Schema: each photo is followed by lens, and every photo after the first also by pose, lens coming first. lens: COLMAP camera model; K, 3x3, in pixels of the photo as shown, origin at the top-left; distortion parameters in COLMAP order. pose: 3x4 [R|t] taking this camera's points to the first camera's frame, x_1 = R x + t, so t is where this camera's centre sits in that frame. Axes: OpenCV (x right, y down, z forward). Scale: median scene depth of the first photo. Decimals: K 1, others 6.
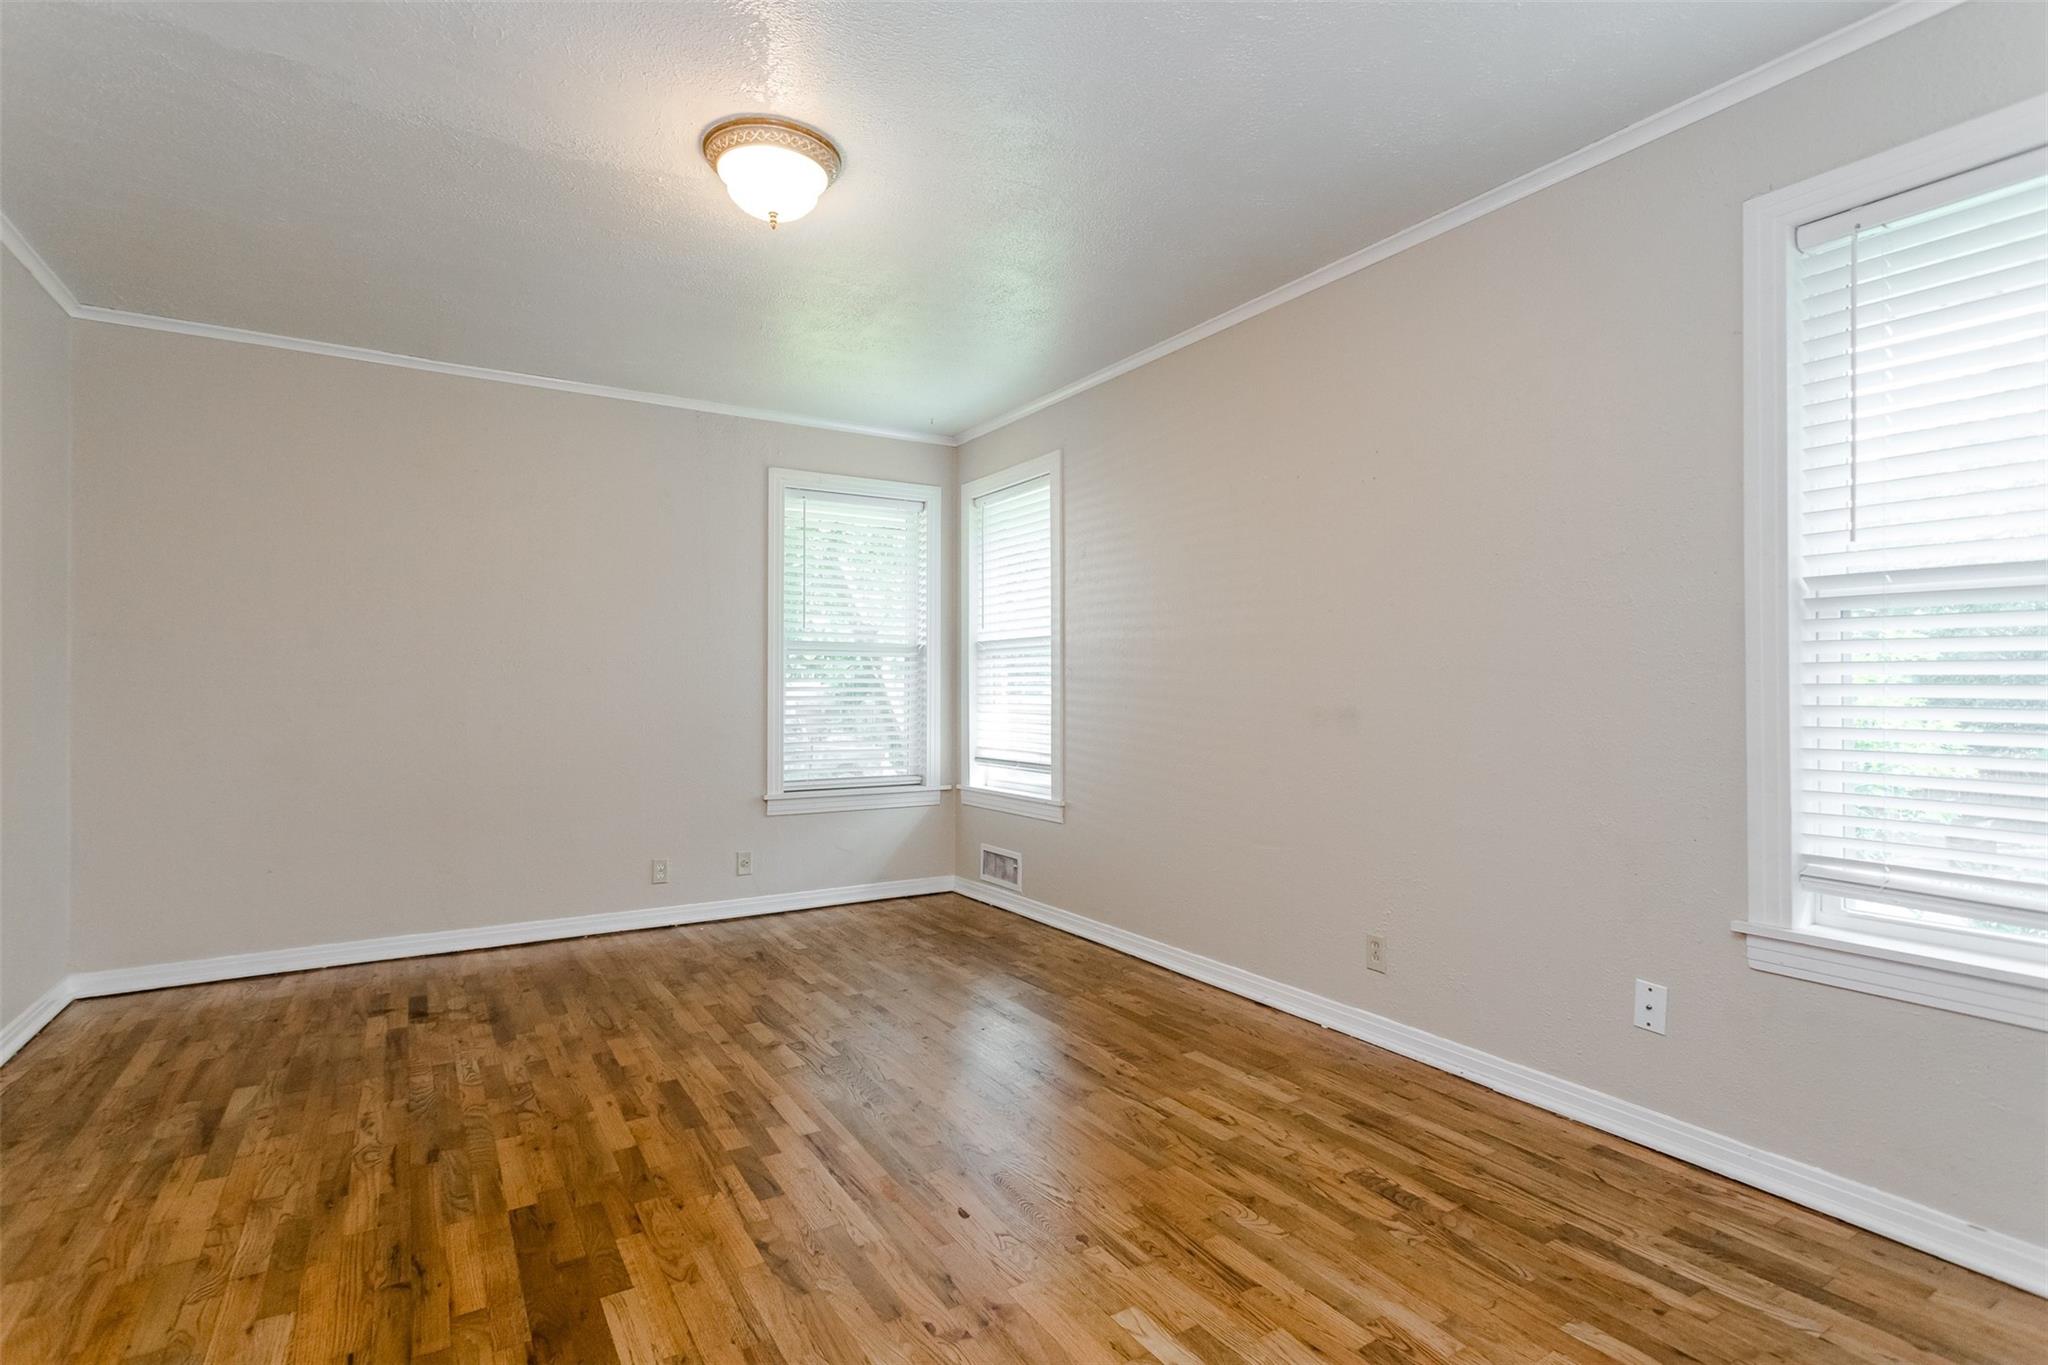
lens RADIAL K [[983.3, 0, 1018.0], [0, 983.3, 681.8], [0, 0, 1]] dist [0.003166, 0.001248]
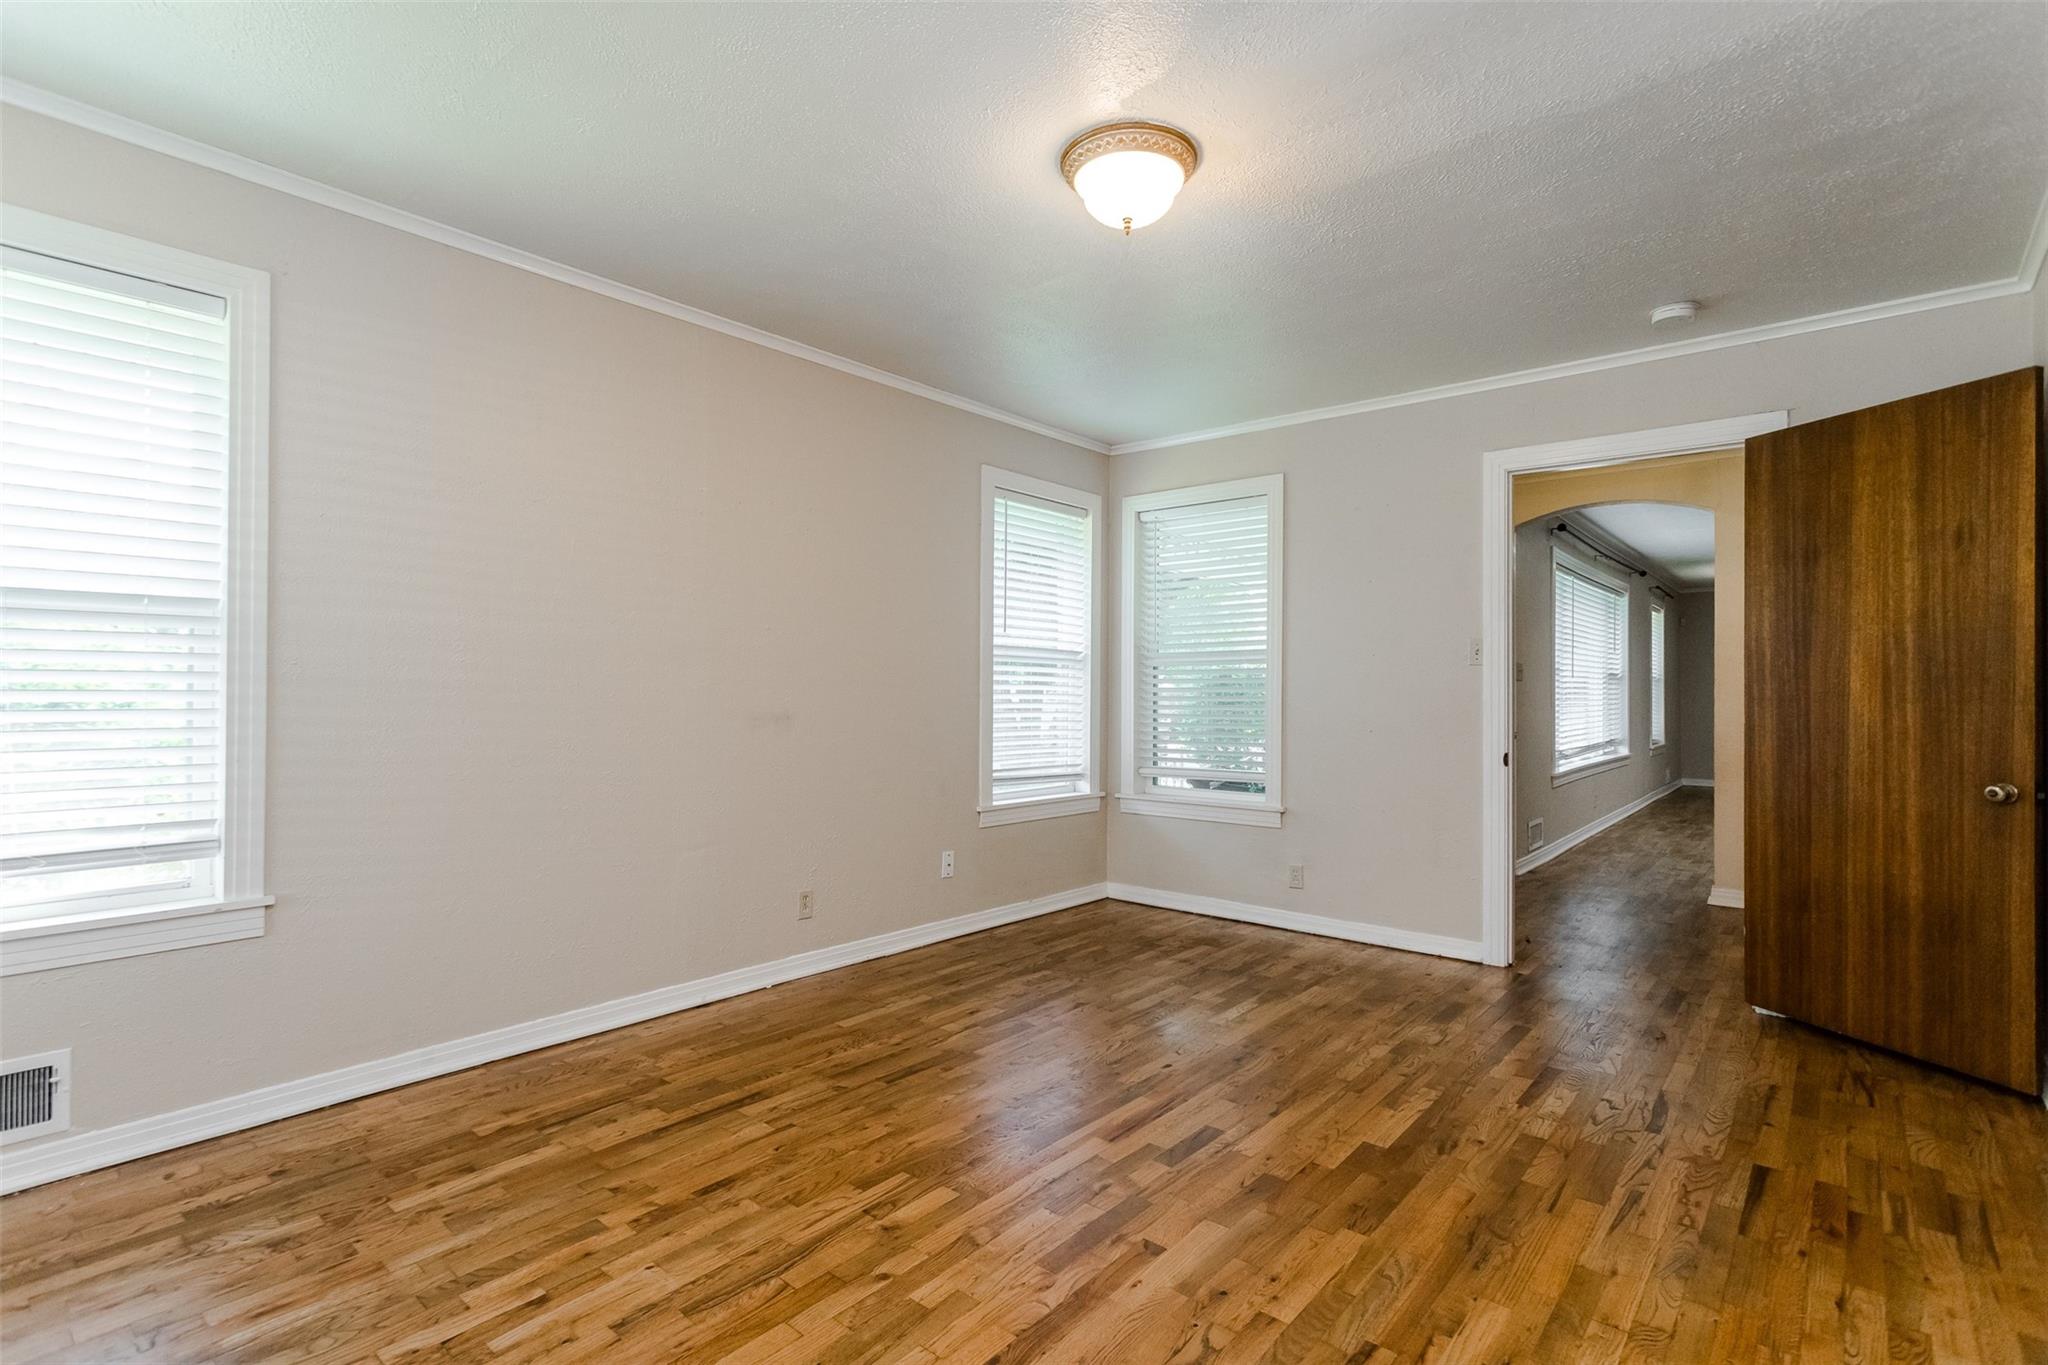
lens RADIAL K [[983.3, 0, 1018.0], [0, 983.3, 681.8], [0, 0, 1]] dist [0.003166, 0.001248]
pose [[-0.303955, 0.006656, 0.952663, -1.149251], [-0.010759, 0.999888, -0.010419, -0.001632], [-0.952626, -0.013416, -0.303850, 1.395152]]
